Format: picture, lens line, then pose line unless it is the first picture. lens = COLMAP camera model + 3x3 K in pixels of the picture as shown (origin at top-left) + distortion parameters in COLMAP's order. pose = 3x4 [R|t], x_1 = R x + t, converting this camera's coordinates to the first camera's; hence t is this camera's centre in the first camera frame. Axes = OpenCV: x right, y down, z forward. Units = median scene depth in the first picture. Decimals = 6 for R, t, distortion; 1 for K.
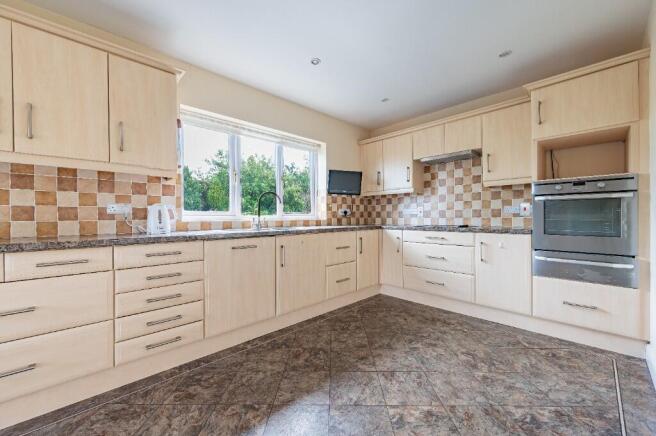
lens RADIAL K [[256.6, 0, 329.3], [0, 256.6, 217.9], [0, 0, 1]] dist [-0.001471, -0.000106]
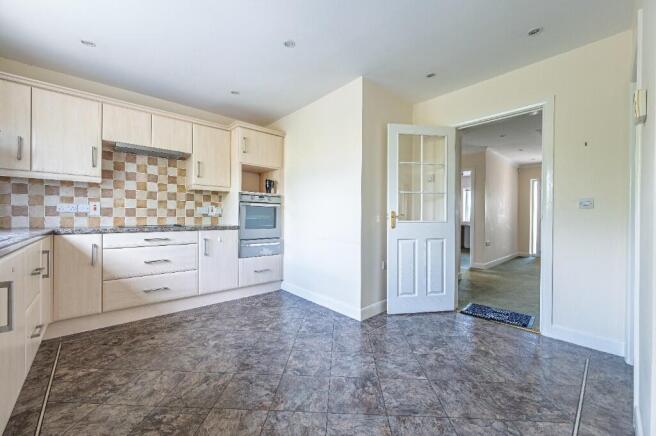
lens RADIAL K [[256.6, 0, 329.1], [0, 256.6, 218.4], [0, 0, 1]] dist [-0.001471, -0.000106]
pose [[0.033016, -0.000381, 0.999455, -0.477927], [-0.003978, 0.999992, 0.000513, 0.001592], [-0.999447, -0.003993, 0.033014, 0.370851]]
